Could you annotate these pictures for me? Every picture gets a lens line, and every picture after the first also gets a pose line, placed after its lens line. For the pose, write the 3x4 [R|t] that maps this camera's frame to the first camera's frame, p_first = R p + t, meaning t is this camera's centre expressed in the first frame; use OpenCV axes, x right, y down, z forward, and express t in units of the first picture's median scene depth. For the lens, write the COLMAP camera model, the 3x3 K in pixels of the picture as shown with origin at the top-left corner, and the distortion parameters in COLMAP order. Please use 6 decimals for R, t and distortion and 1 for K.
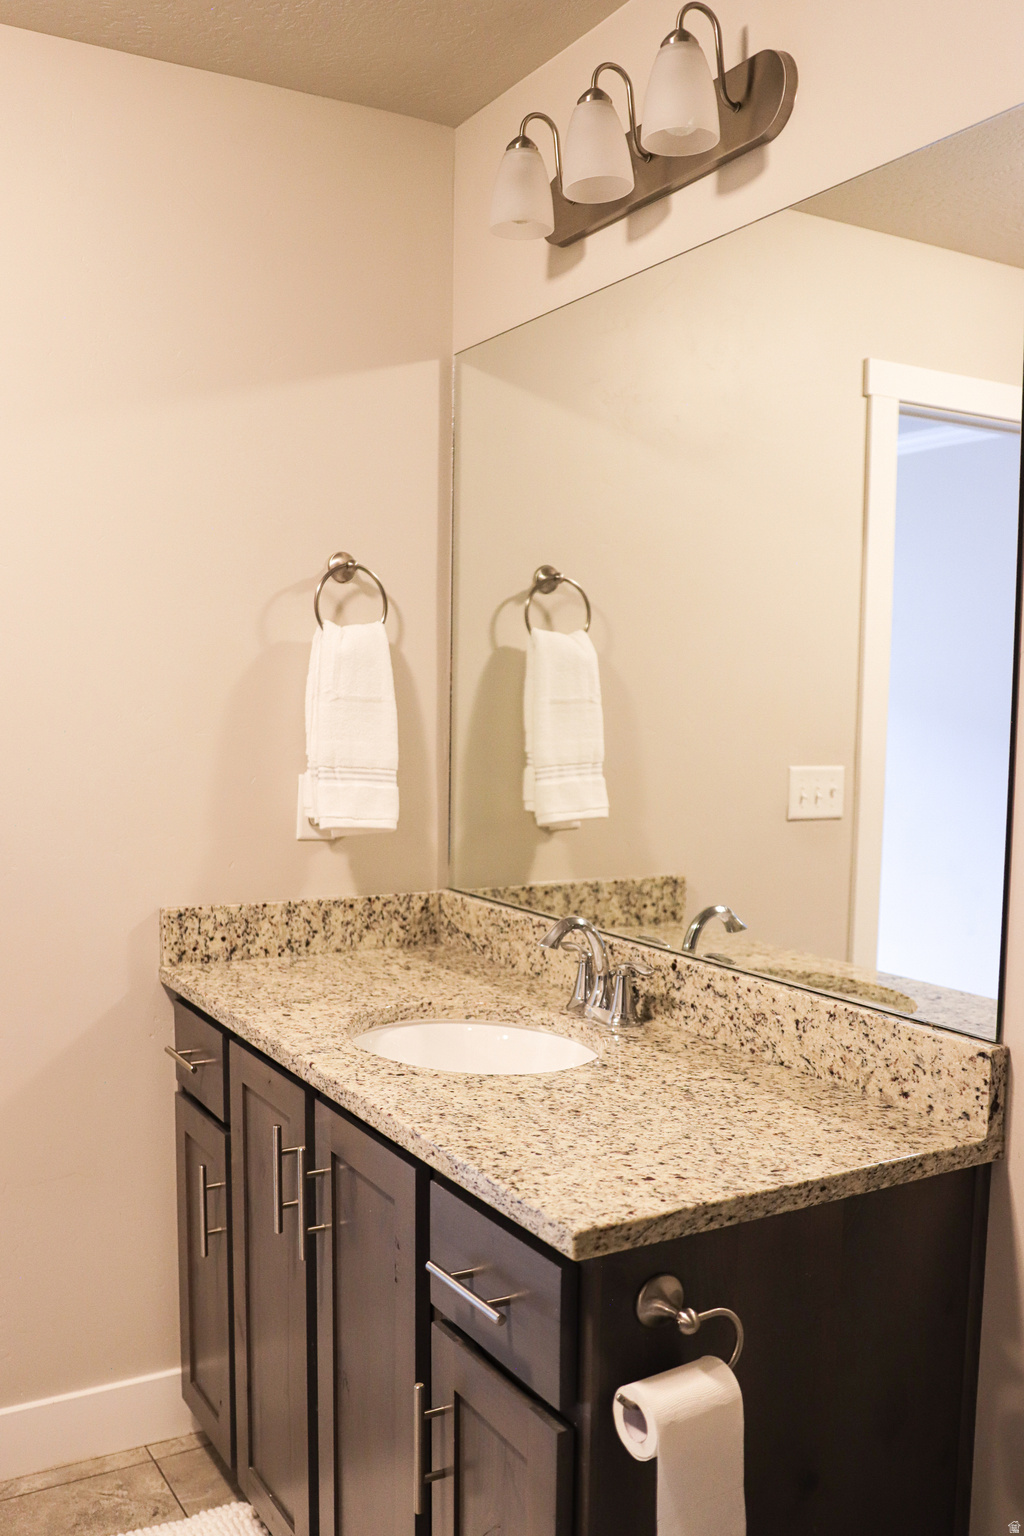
lens RADIAL K [[1268.8, 0, 512.0], [0, 1268.8, 768.0], [0, 0, 1]] dist [-0.071084, 0.005032]
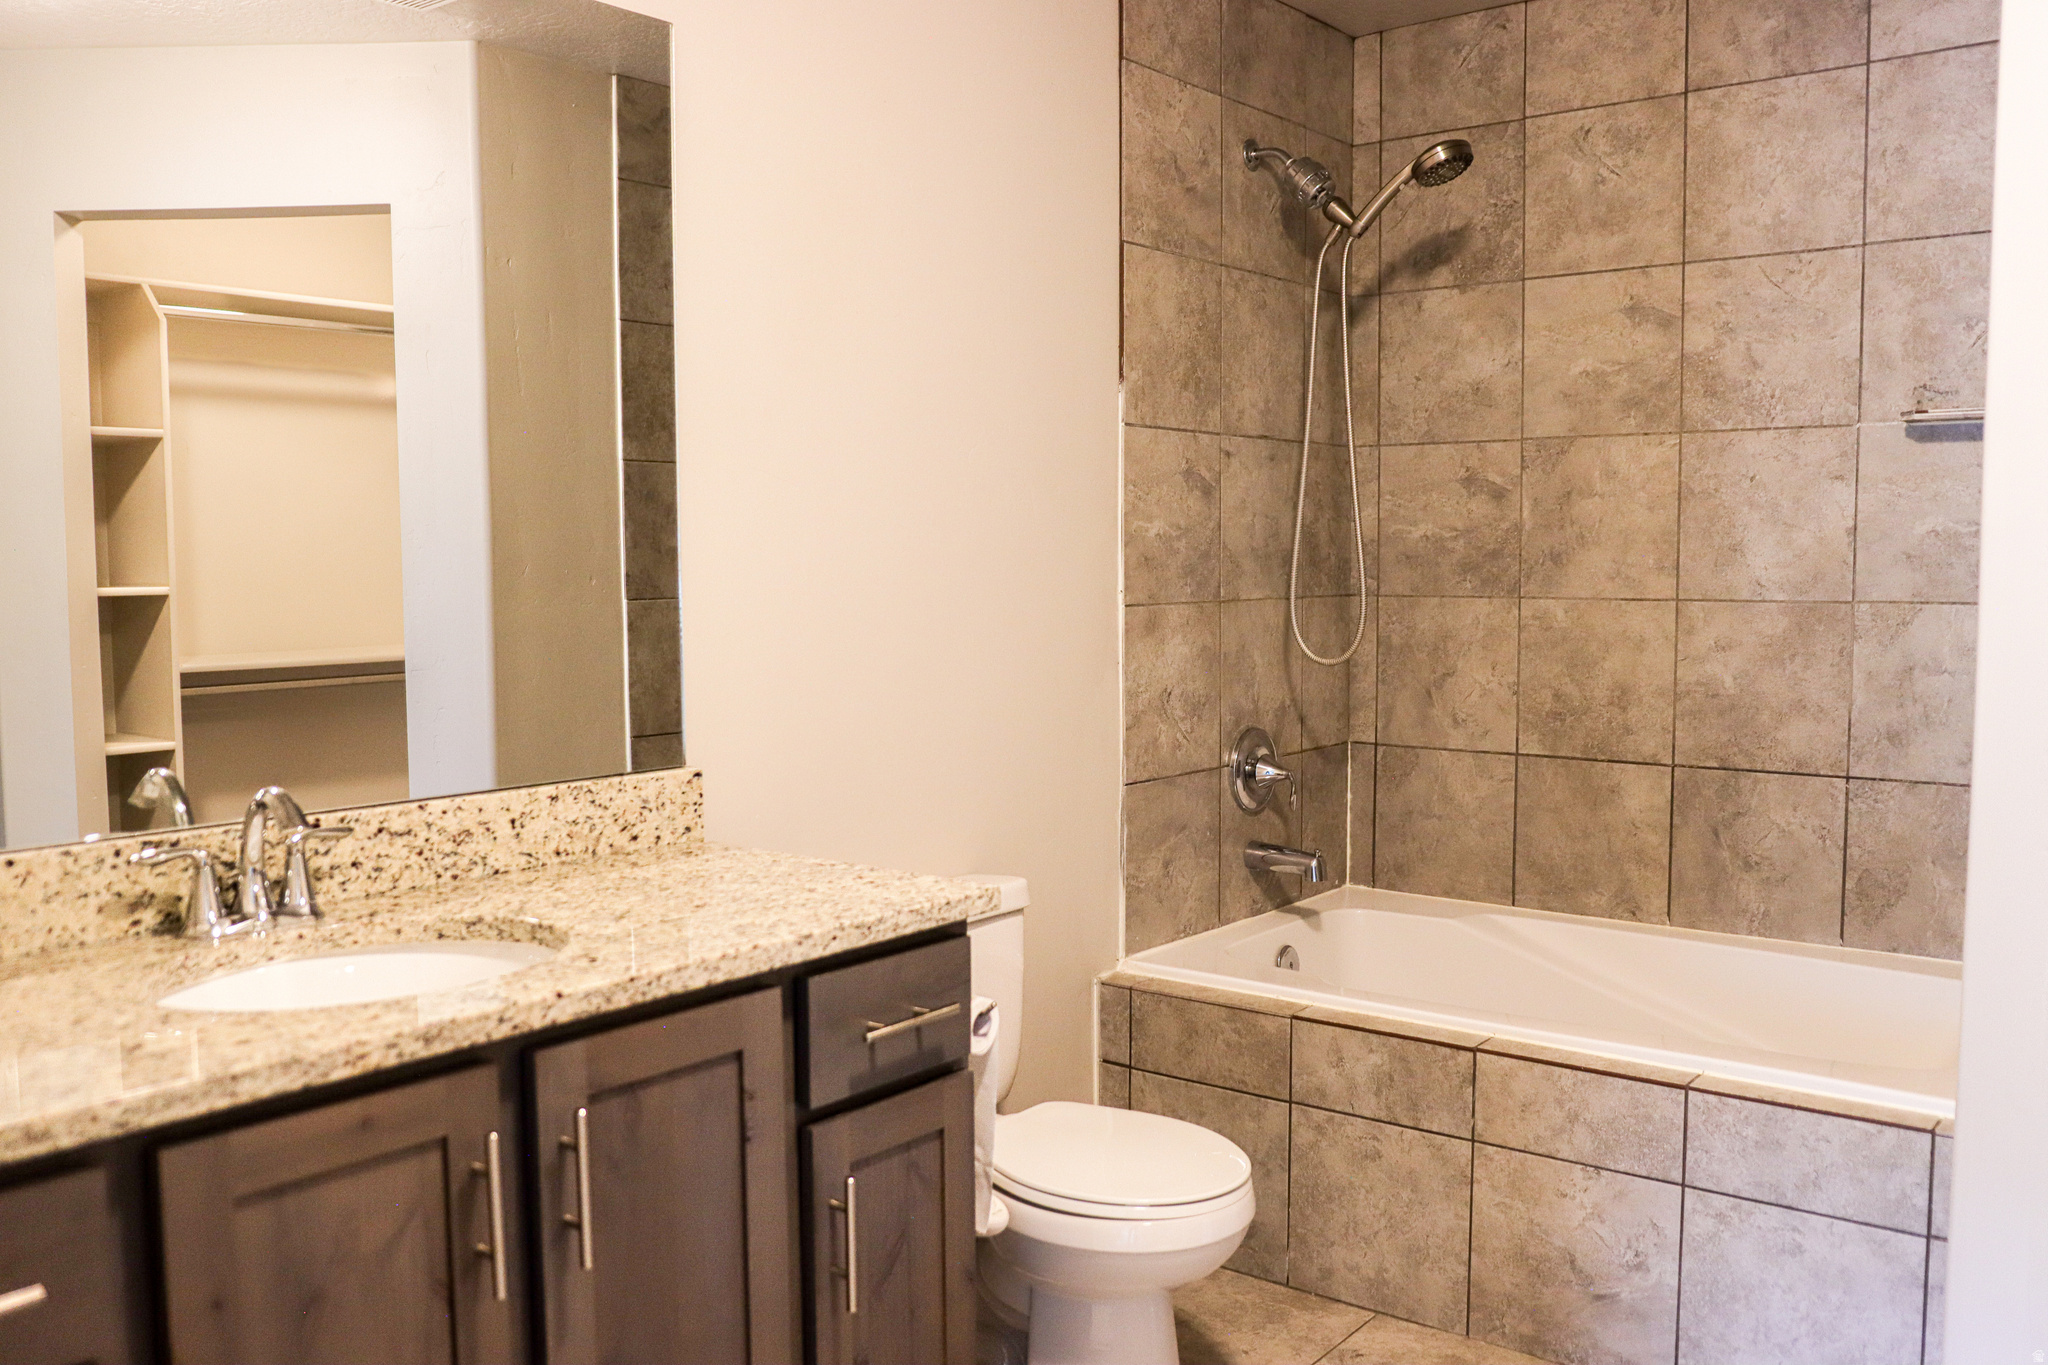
lens RADIAL K [[1691.8, 0, 1024.0], [0, 1691.8, 682.5], [0, 0, 1]] dist [-0.071084, 0.005032]
pose [[-0.327252, -0.092332, 0.940415, -1.074291], [0.043576, 0.992681, 0.112628, -0.031579], [-0.943932, 0.077838, -0.320833, 1.005096]]
